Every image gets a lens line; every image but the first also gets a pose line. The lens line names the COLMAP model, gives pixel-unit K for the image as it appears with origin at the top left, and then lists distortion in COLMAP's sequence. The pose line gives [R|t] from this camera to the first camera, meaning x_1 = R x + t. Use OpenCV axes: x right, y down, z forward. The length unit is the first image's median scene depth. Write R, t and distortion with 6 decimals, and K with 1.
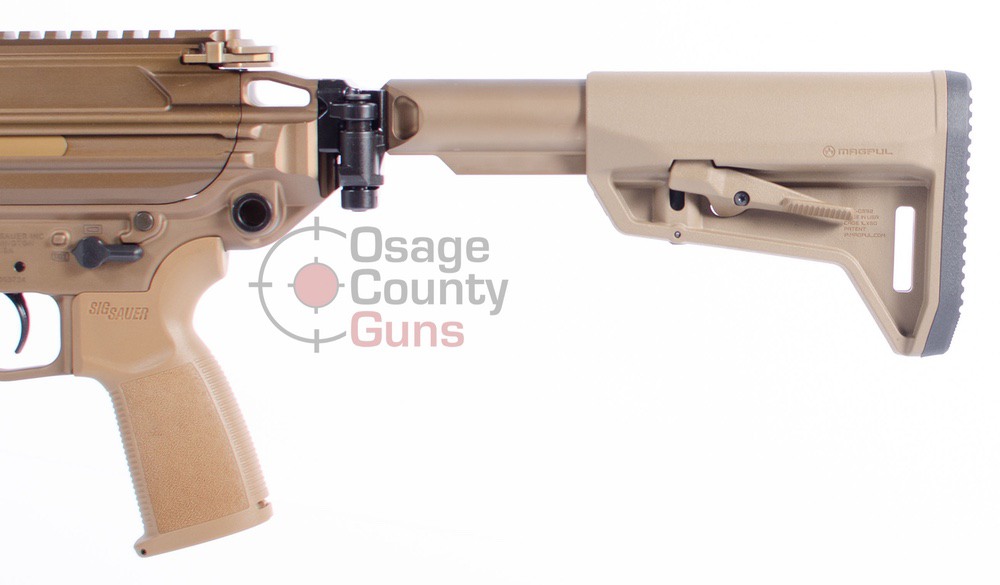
lens RADIAL K [[1482.8, 0, 500.0], [0, 1482.8, 292.5], [0, 0, 1]] dist [-0.012502, 0.006338]
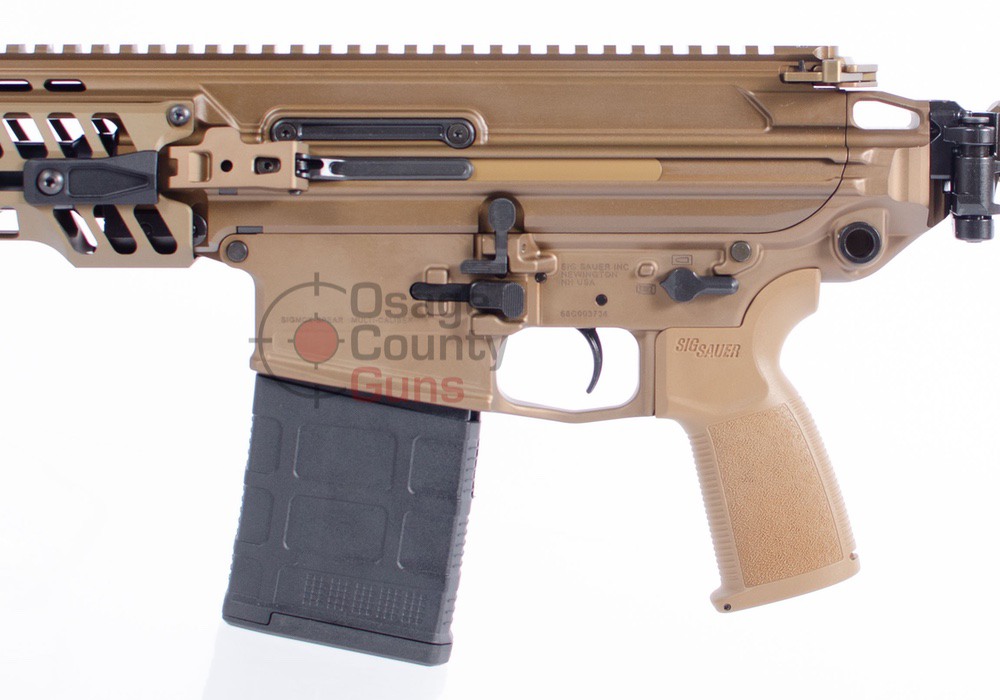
lens RADIAL K [[1601.1, 0, 500.0], [0, 1601.1, 350.0], [0, 0, 1]] dist [-0.007454, -0.097599]
pose [[0.999747, 0.004850, 0.021948, -0.412768], [-0.005101, 0.999922, 0.011405, 0.003039], [-0.021891, -0.011514, 0.999694, -0.001501]]
